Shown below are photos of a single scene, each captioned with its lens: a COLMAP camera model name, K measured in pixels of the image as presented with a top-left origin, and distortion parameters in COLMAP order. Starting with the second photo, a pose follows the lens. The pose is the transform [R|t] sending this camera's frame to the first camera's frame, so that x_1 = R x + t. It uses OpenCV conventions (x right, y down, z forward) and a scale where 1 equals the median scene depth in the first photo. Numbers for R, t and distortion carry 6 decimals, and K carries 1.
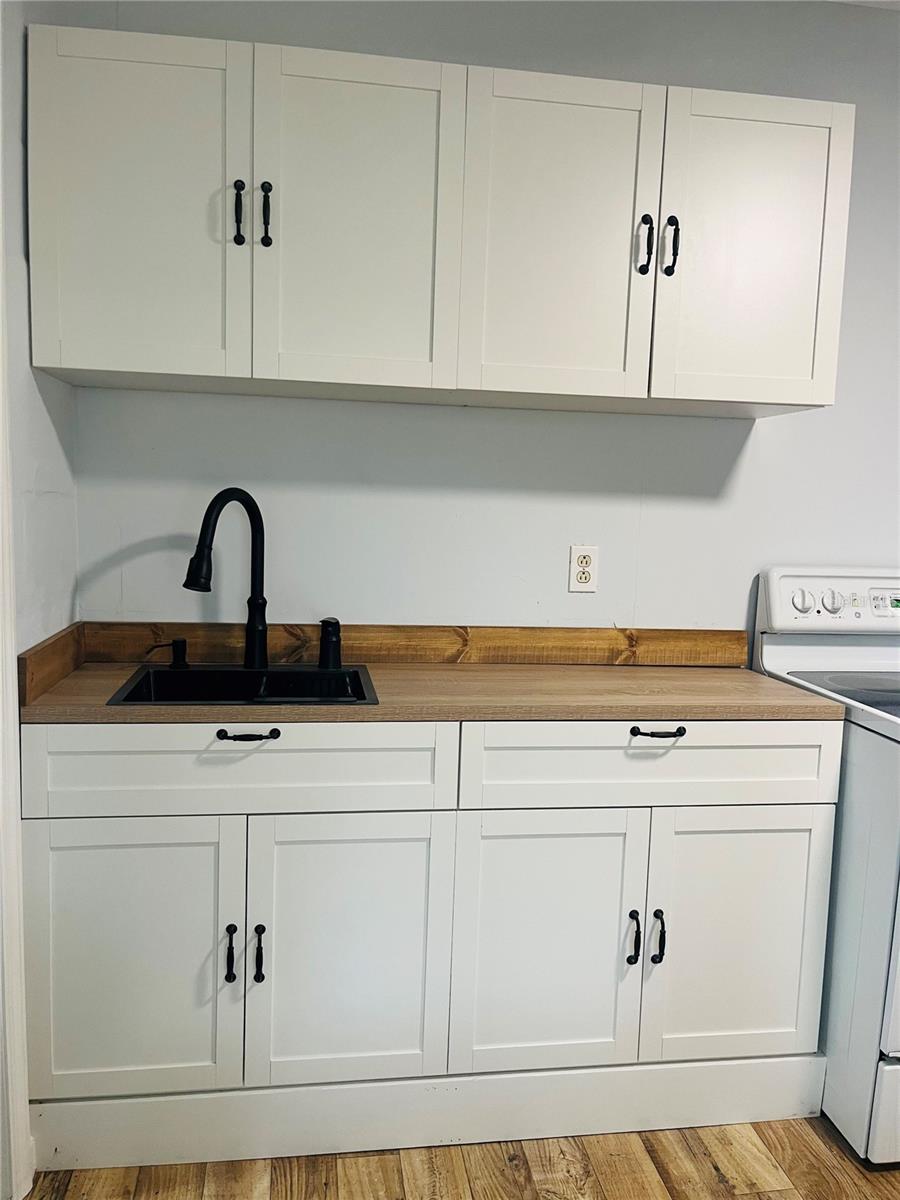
lens RADIAL K [[900.0, 0, 430.2], [0, 900.0, 611.1], [0, 0, 1]] dist [0.031183, -0.045918]
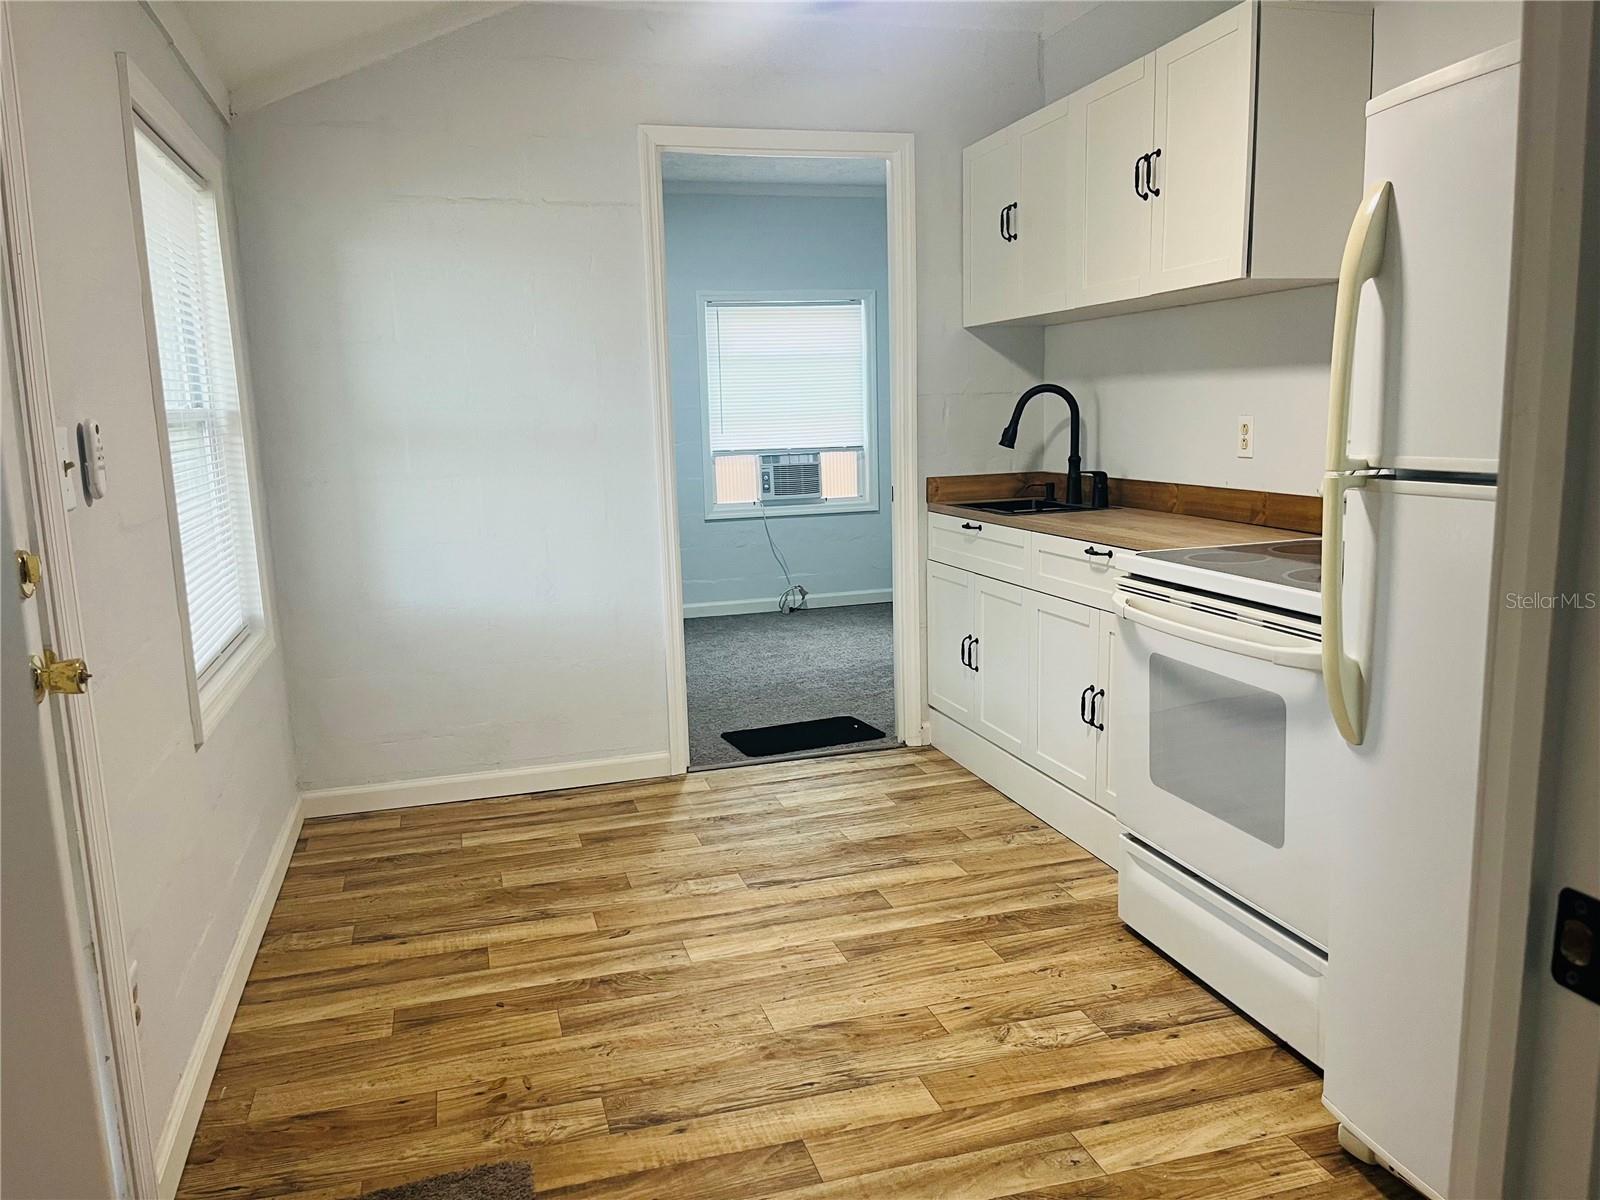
lens RADIAL K [[1200.0, 0, 786.9], [0, 1200.0, 601.3], [0, 0, 1]] dist [0.031183, -0.045918]
pose [[0.126766, 0.124107, -0.984138, 1.802267], [-0.082096, 0.990051, 0.114278, 0.035596], [0.988530, 0.066307, 0.135694, 0.273164]]
